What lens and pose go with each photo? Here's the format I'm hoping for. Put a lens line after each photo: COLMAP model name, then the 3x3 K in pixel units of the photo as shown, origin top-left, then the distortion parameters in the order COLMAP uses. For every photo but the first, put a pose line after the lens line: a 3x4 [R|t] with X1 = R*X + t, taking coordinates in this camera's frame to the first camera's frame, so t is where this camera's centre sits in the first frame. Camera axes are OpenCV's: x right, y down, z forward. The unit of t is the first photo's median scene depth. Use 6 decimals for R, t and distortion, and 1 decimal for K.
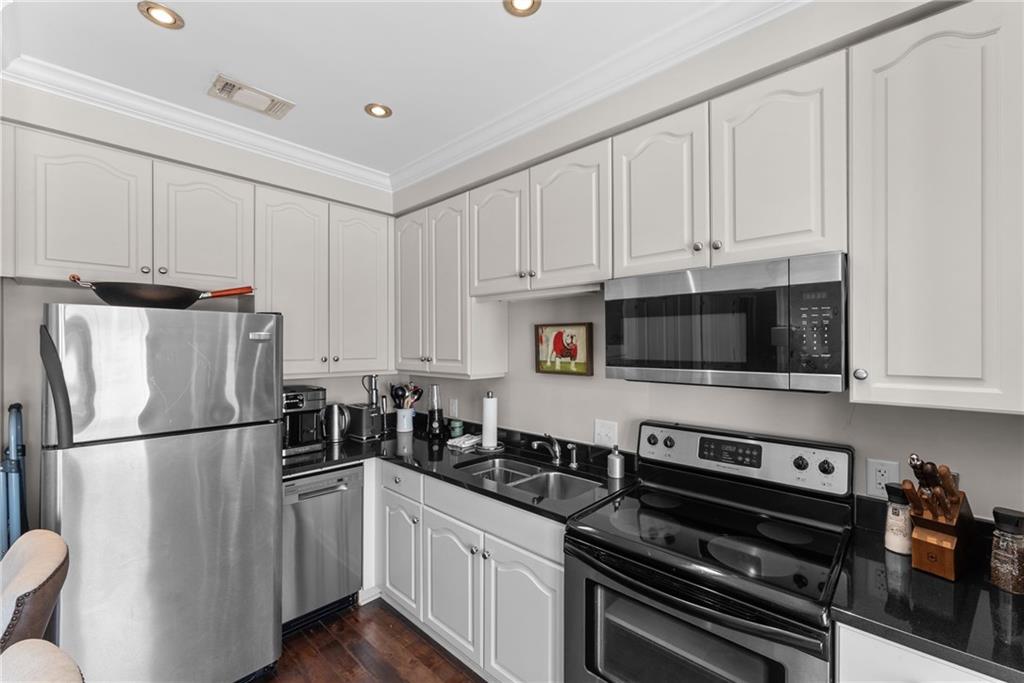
lens RADIAL K [[423.3, 0, 512.0], [0, 423.3, 341.5], [0, 0, 1]] dist [-0.000573, -0.000048]
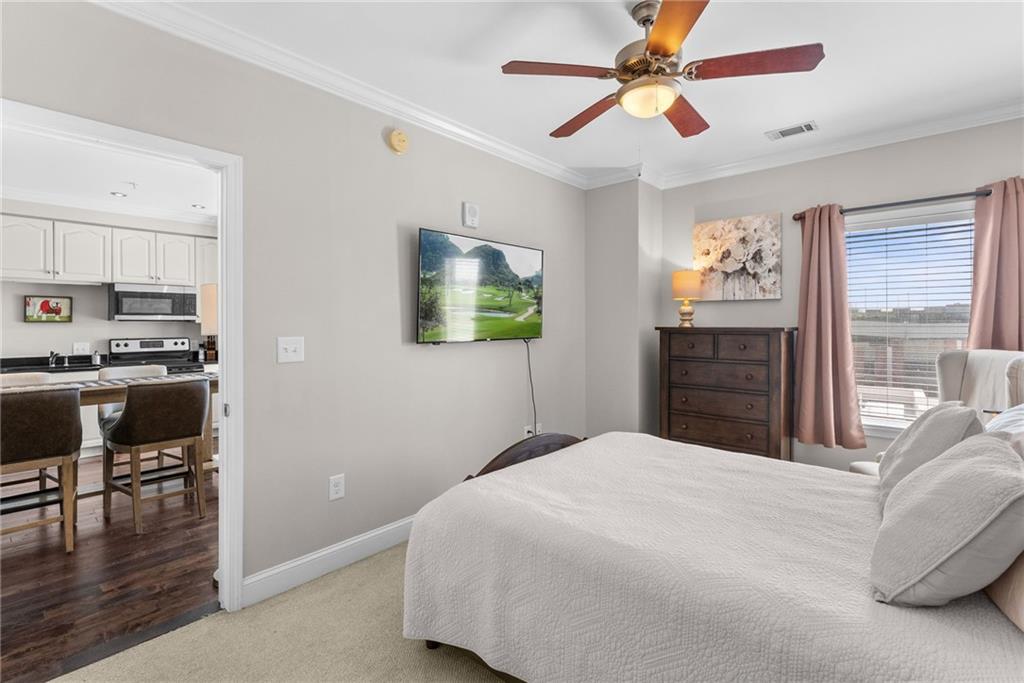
lens RADIAL K [[467.0, 0, 510.2], [0, 467.0, 328.4], [0, 0, 1]] dist [0.000090, 0.000029]
pose [[-0.015536, -0.009226, 0.999837, -2.495519], [-0.004362, 0.999949, 0.009159, 0.092843], [-0.999870, -0.004219, -0.015575, -1.313361]]
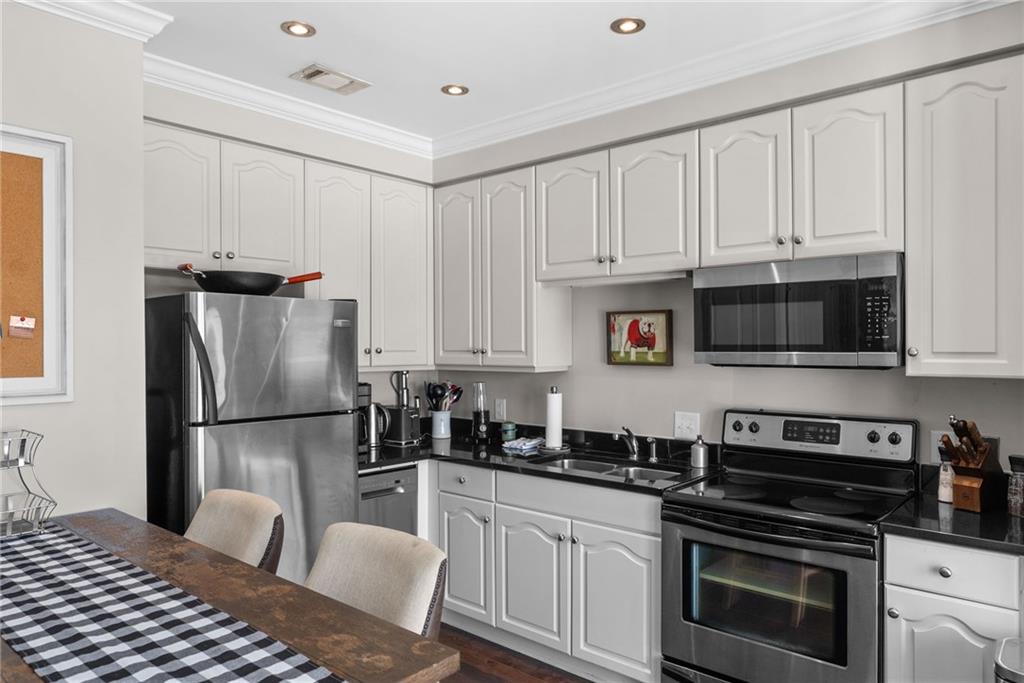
lens RADIAL K [[679.0, 0, 512.0], [0, 679.0, 341.5], [0, 0, 1]] dist [0.001344, 0.000403]
pose [[0.999443, -0.001518, 0.033350, -0.253264], [0.001458, 0.999997, 0.001803, 0.026742], [-0.033353, -0.001753, 0.999442, -0.586031]]
